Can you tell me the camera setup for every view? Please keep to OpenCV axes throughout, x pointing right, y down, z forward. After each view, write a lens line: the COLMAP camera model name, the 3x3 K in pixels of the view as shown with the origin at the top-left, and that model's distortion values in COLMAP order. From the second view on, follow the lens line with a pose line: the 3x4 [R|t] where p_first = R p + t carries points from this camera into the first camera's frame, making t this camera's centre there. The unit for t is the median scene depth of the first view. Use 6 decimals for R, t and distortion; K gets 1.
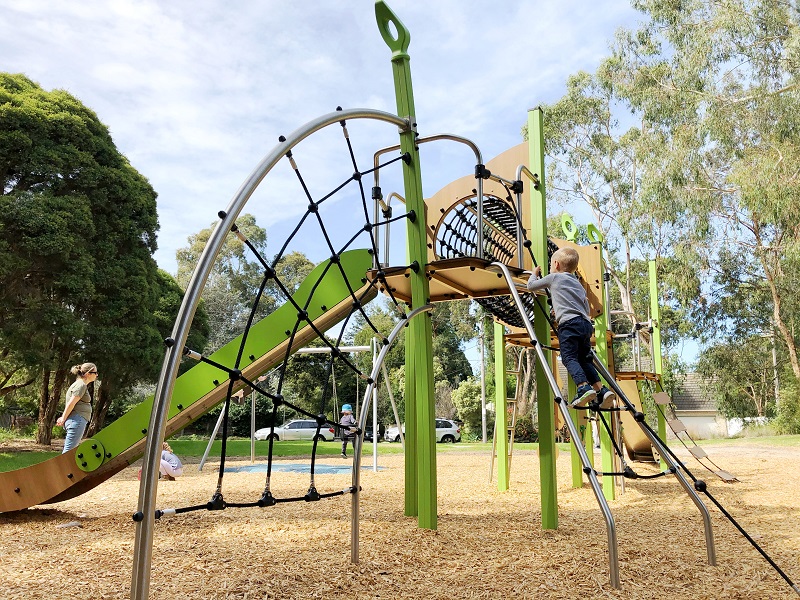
lens RADIAL K [[658.2, 0, 400.0], [0, 658.2, 300.0], [0, 0, 1]] dist [0.052813, -0.002899]
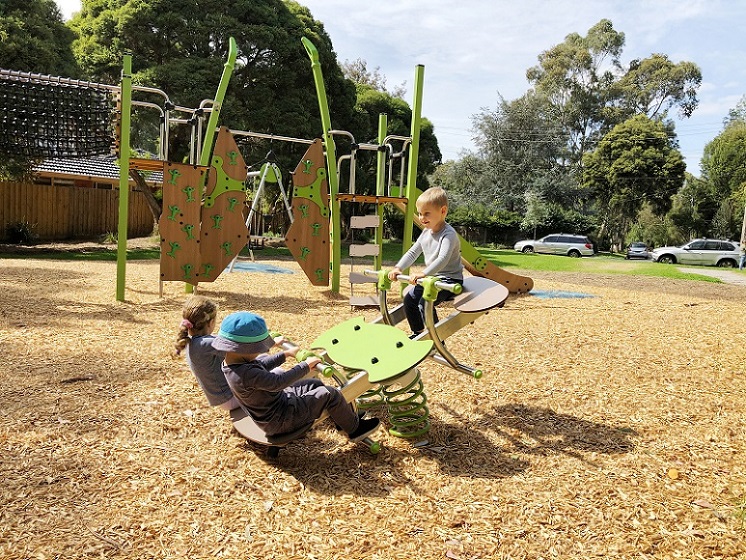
lens RADIAL K [[613.8, 0, 373.0], [0, 613.8, 280.0], [0, 0, 1]] dist [0.052813, -0.002899]
pose [[0.781255, 0.091045, -0.617536, 0.195477], [0.070309, 0.970175, 0.231985, 0.004362], [0.620239, -0.224658, 0.751553, 0.062876]]
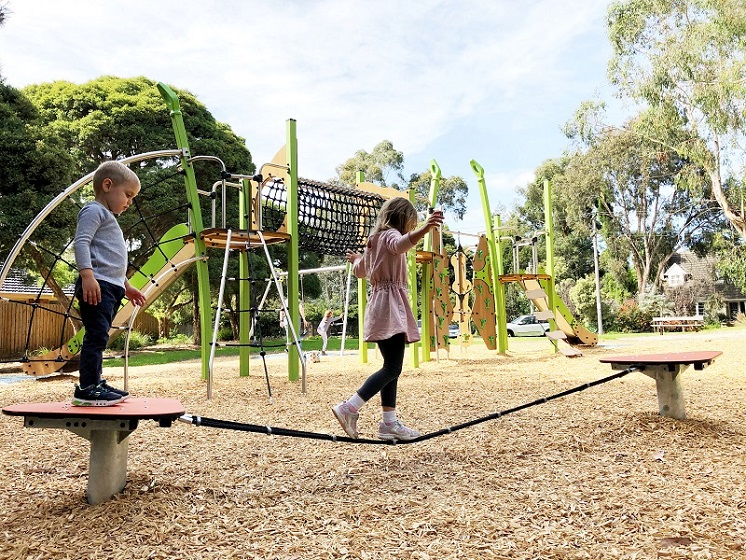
lens RADIAL K [[613.8, 0, 373.0], [0, 613.8, 280.0], [0, 0, 1]] dist [0.052813, -0.002899]
pose [[0.952704, -0.058788, -0.298158, 0.089096], [0.092387, 0.990702, 0.099867, -0.004814], [0.289515, -0.122689, 0.949278, -0.039956]]
